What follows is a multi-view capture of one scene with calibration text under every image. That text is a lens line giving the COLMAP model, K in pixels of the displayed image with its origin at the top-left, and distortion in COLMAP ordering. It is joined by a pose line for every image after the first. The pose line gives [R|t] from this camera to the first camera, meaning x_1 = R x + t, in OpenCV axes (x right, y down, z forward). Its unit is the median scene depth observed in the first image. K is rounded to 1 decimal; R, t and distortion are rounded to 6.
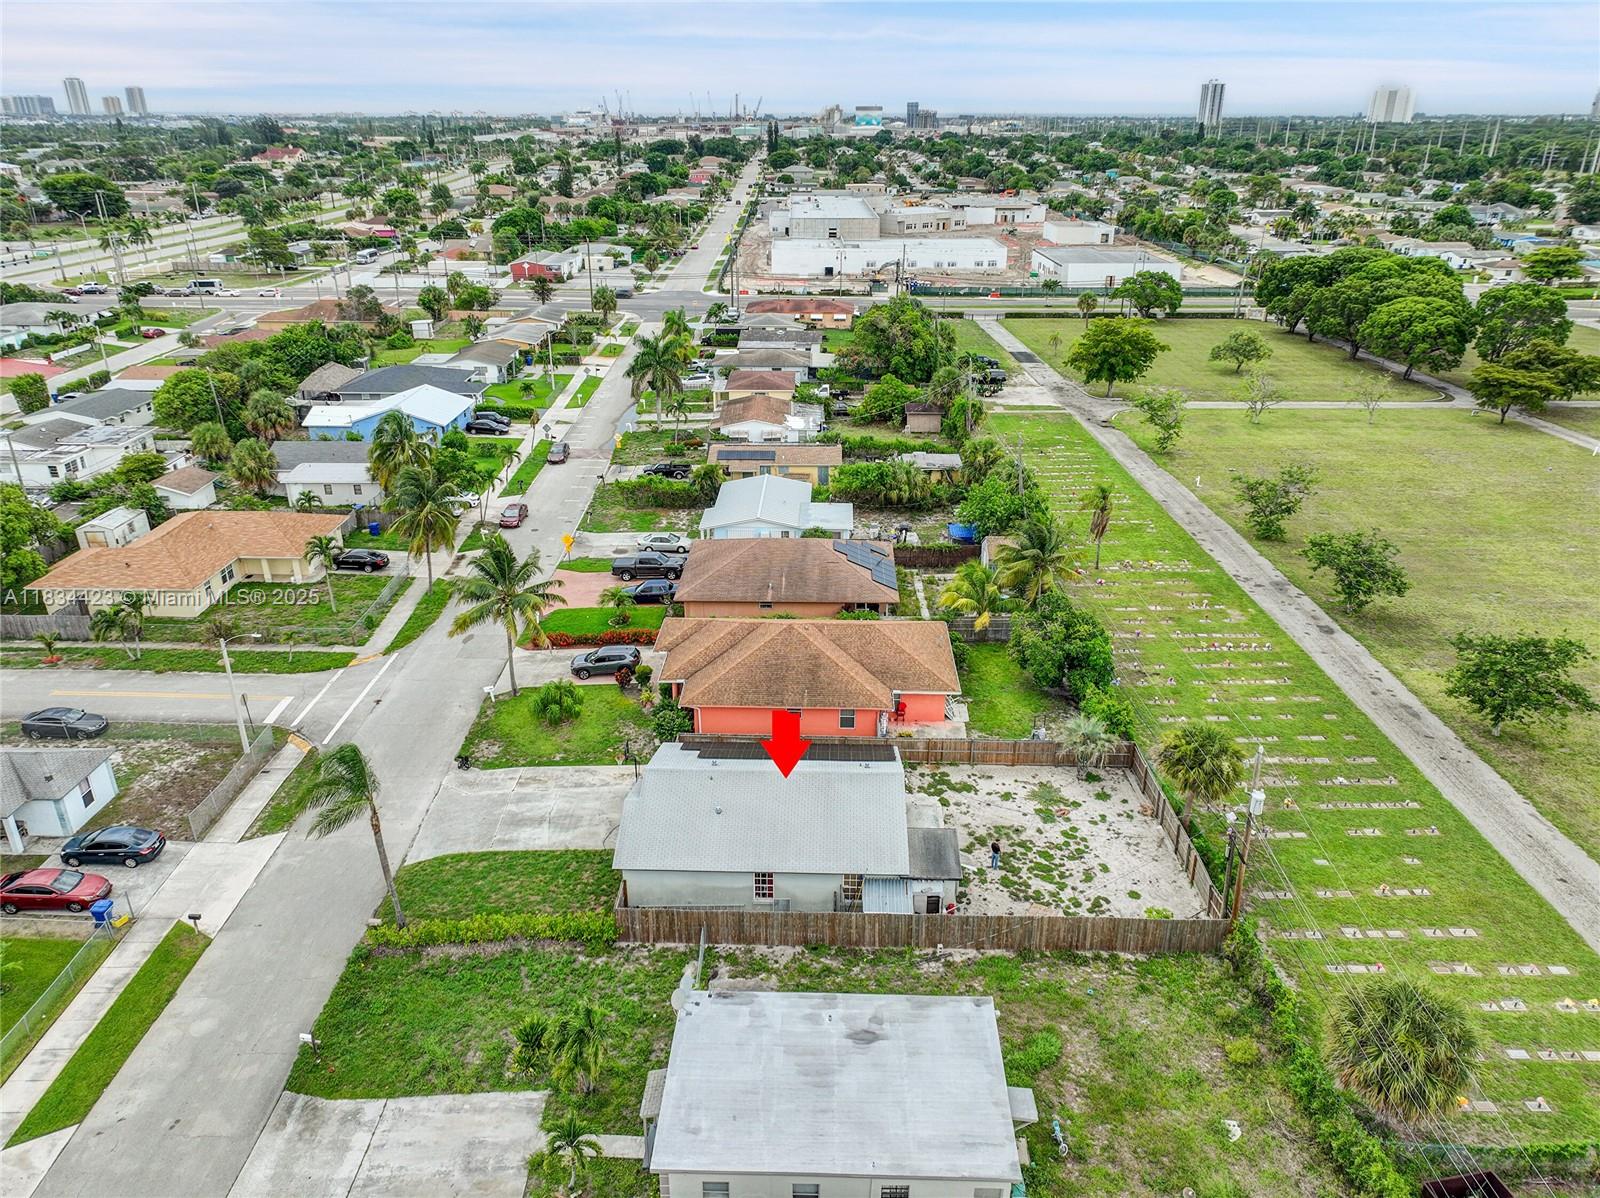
lens RADIAL K [[1121.9, 0, 802.6], [0, 1121.9, 592.1], [0, 0, 1]] dist [-0.000042, 0.015741]
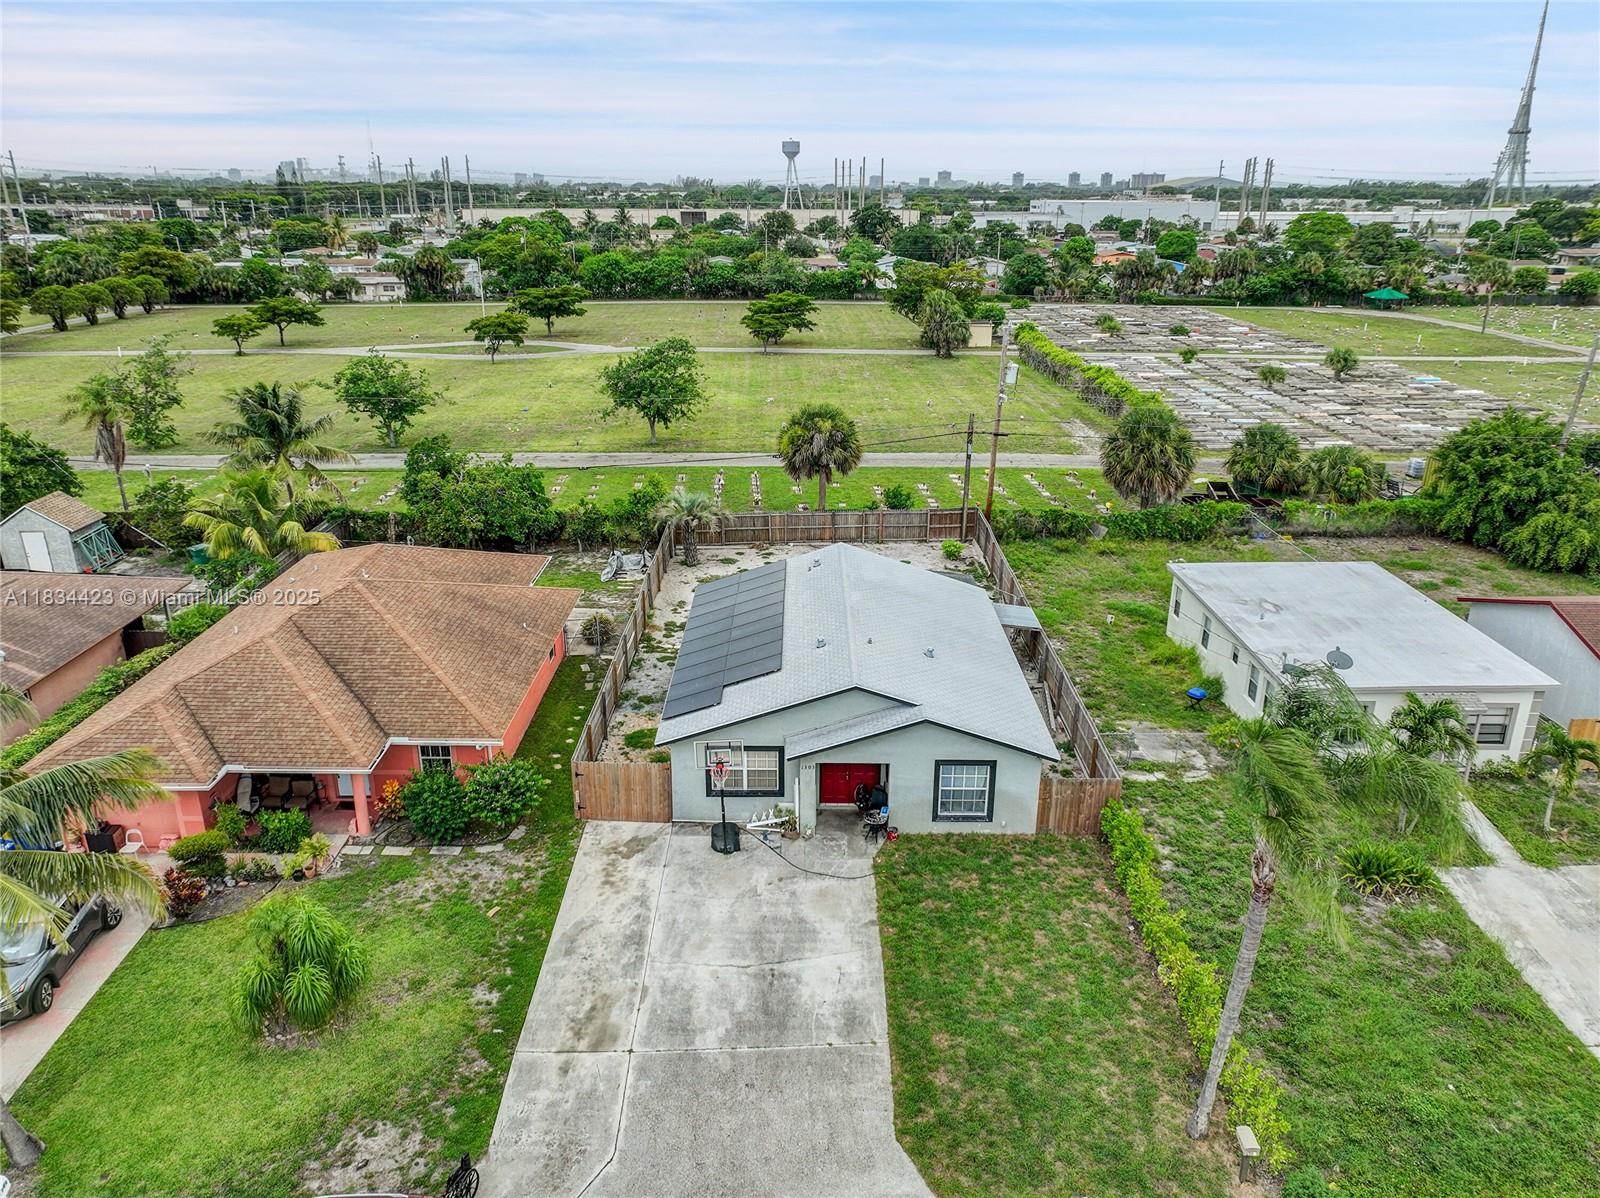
lens RADIAL K [[1121.9, 0, 797.6], [0, 1121.9, 593.8], [0, 0, 1]] dist [-0.000042, 0.015741]
pose [[-0.022538, -0.344591, 0.938483, -0.706161], [0.391864, 0.860560, 0.325390, -0.077513], [-0.919747, 0.375091, 0.115637, 1.047063]]
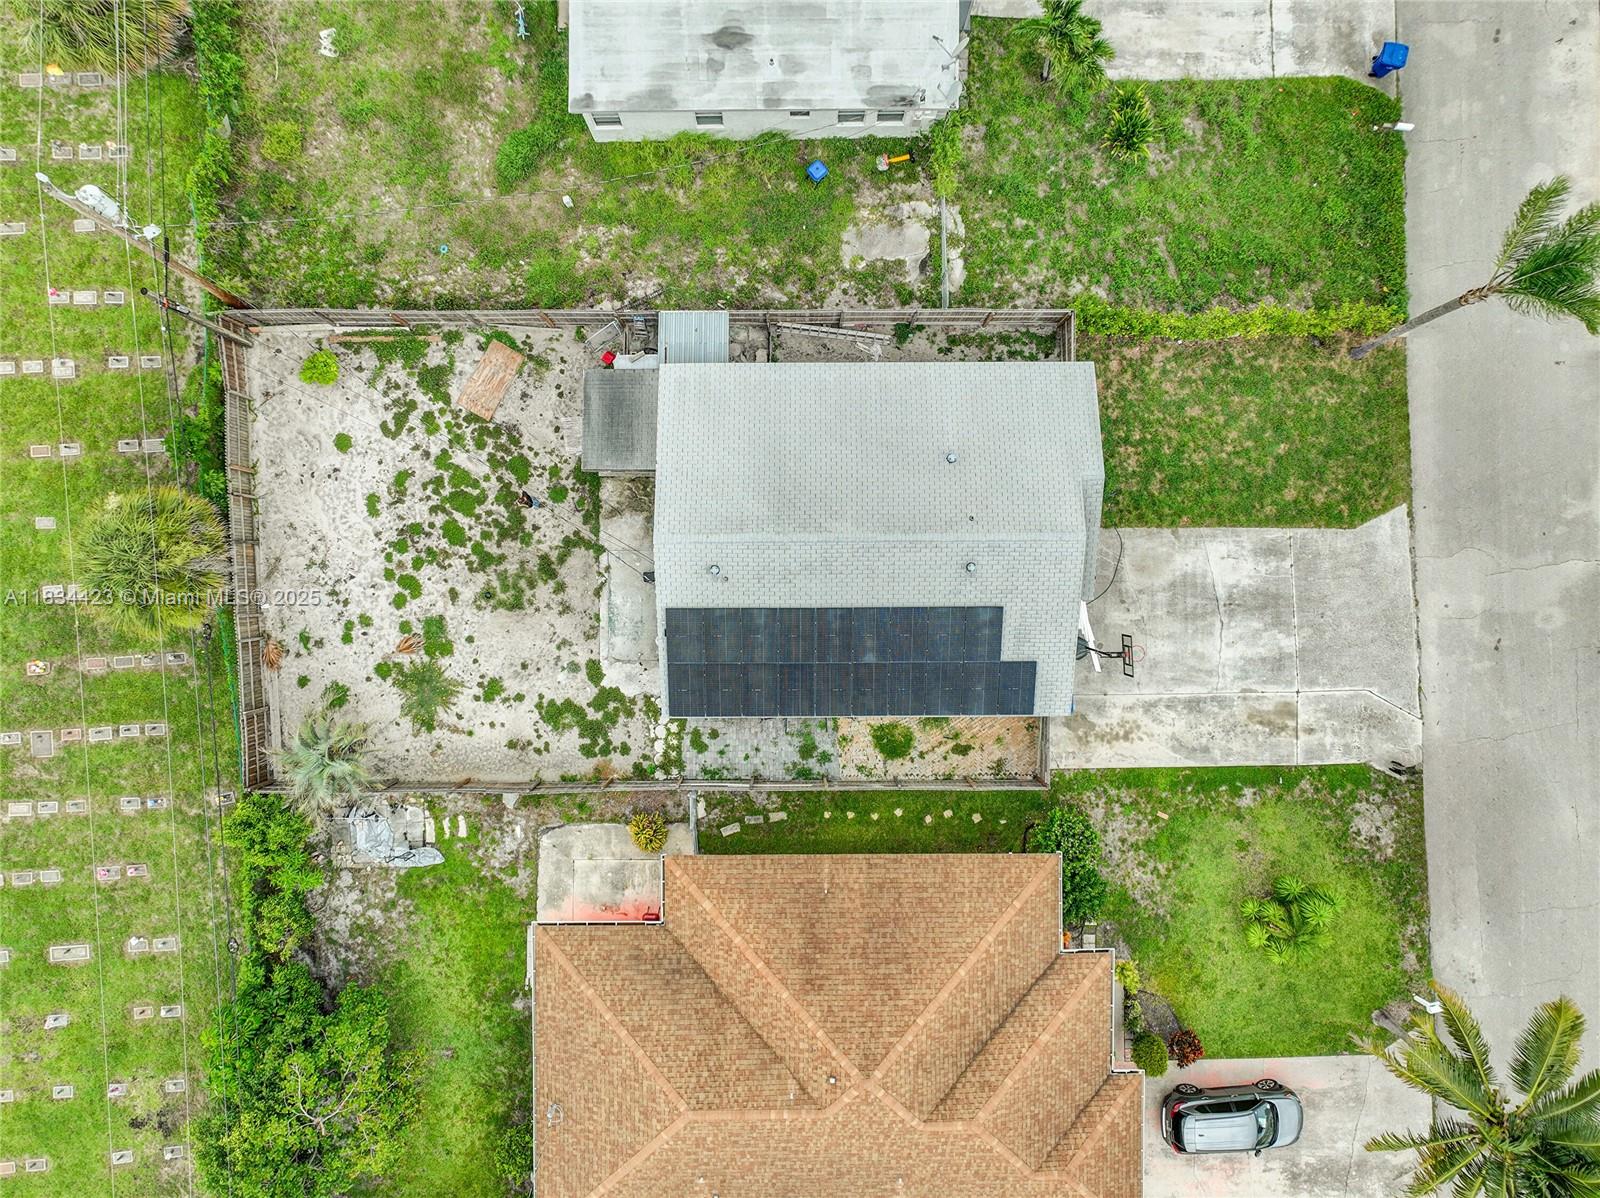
lens RADIAL K [[1121.9, 0, 800.8], [0, 1121.9, 595.0], [0, 0, 1]] dist [-0.000042, 0.015741]
pose [[-0.999447, 0.032815, -0.005332, 0.017311], [-0.018151, -0.404254, 0.914466, -0.442966], [0.027852, 0.914058, 0.404627, 0.864930]]
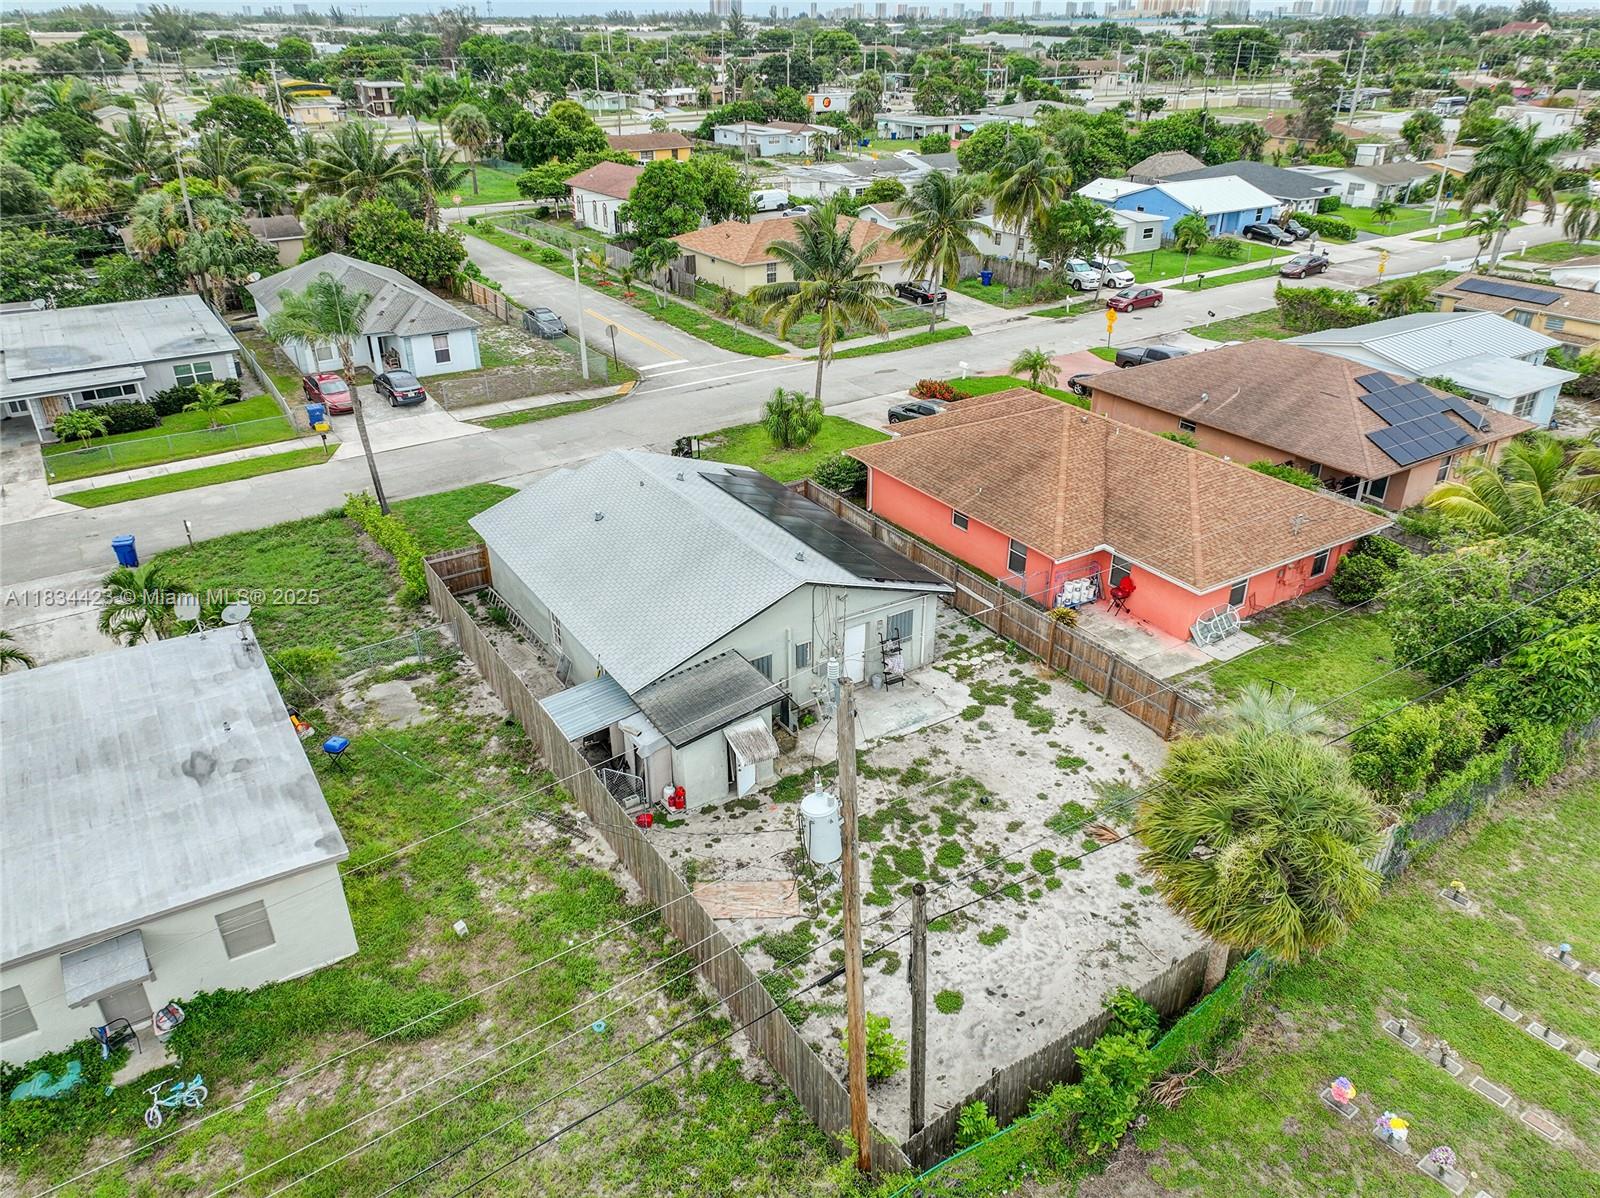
lens RADIAL K [[1121.9, 0, 800.9], [0, 1121.9, 600.6], [0, 0, 1]] dist [-0.000042, 0.015741]
pose [[0.561933, 0.379470, -0.735006, 0.562365], [-0.323460, 0.918617, 0.226971, 0.046520], [0.761318, 0.110202, 0.638945, 0.699597]]
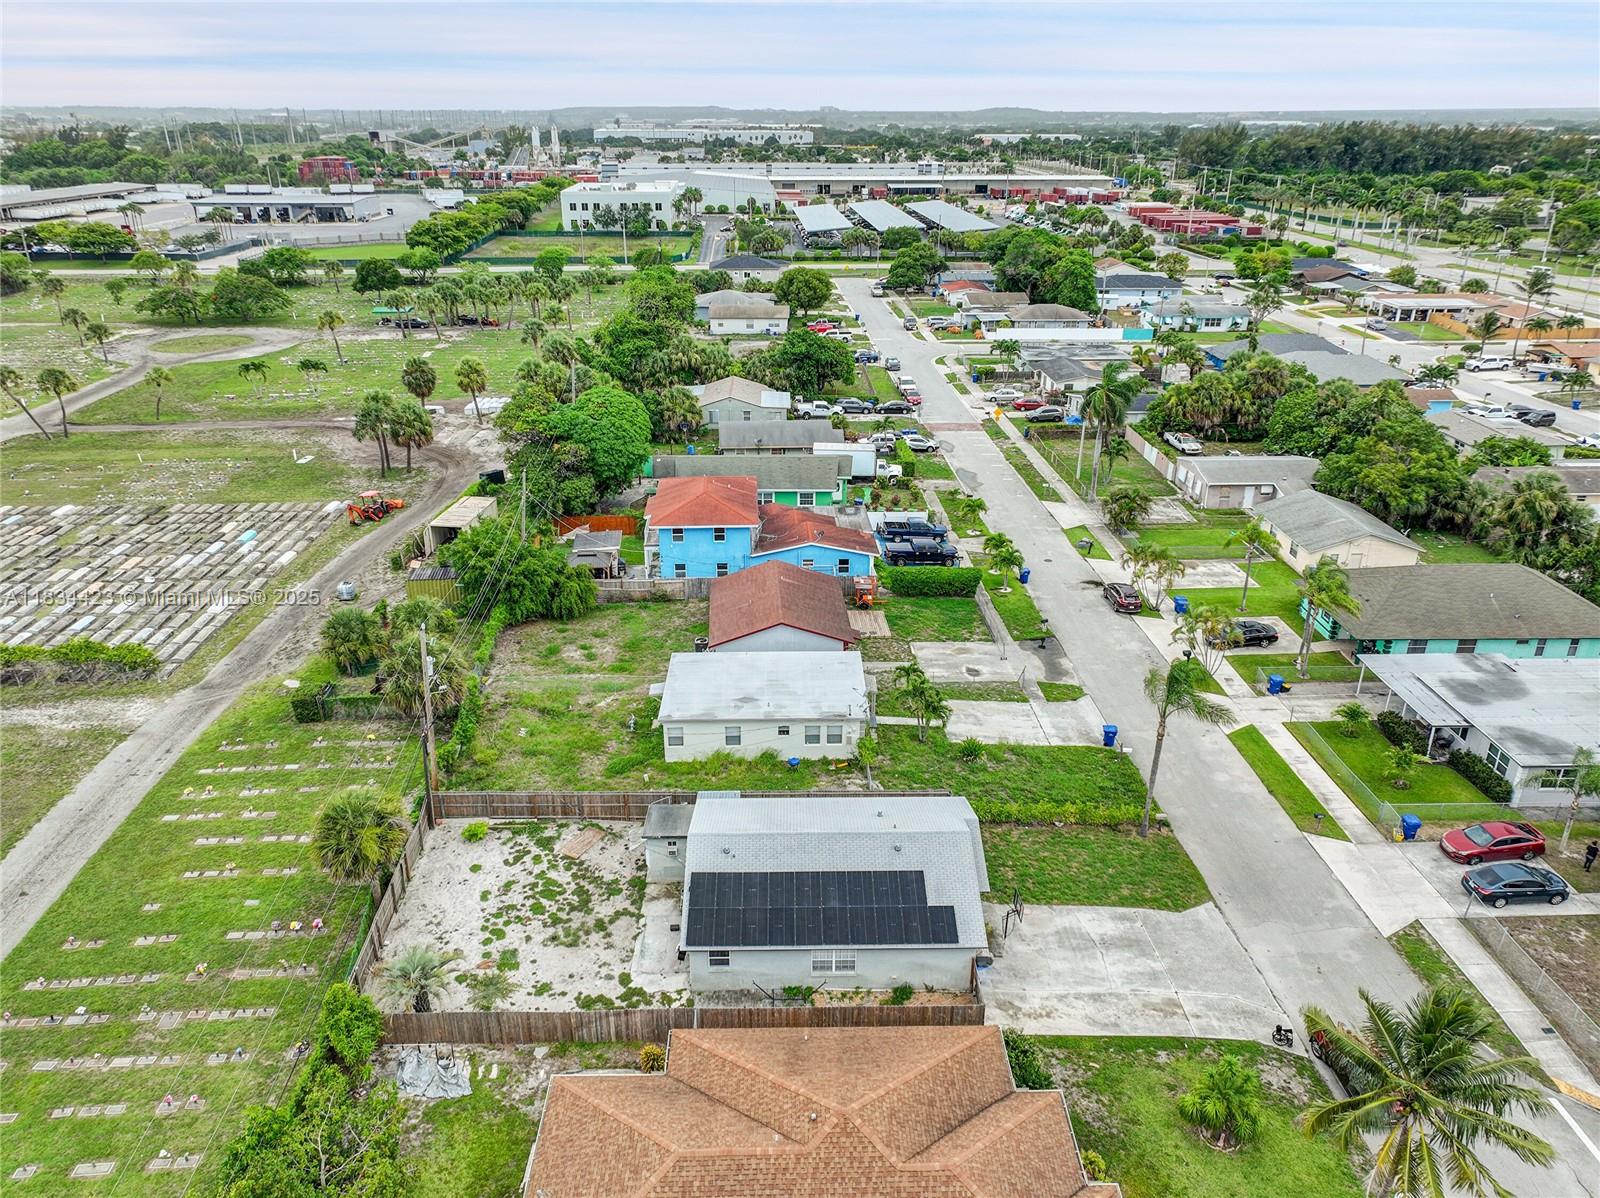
lens RADIAL K [[1121.9, 0, 799.0], [0, 1121.9, 604.2], [0, 0, 1]] dist [-0.000042, 0.015741]
pose [[-0.998940, 0.013865, -0.043902, 0.041168], [-0.022771, 0.679979, 0.732878, -0.708308], [0.040013, 0.733101, -0.678942, 1.640066]]
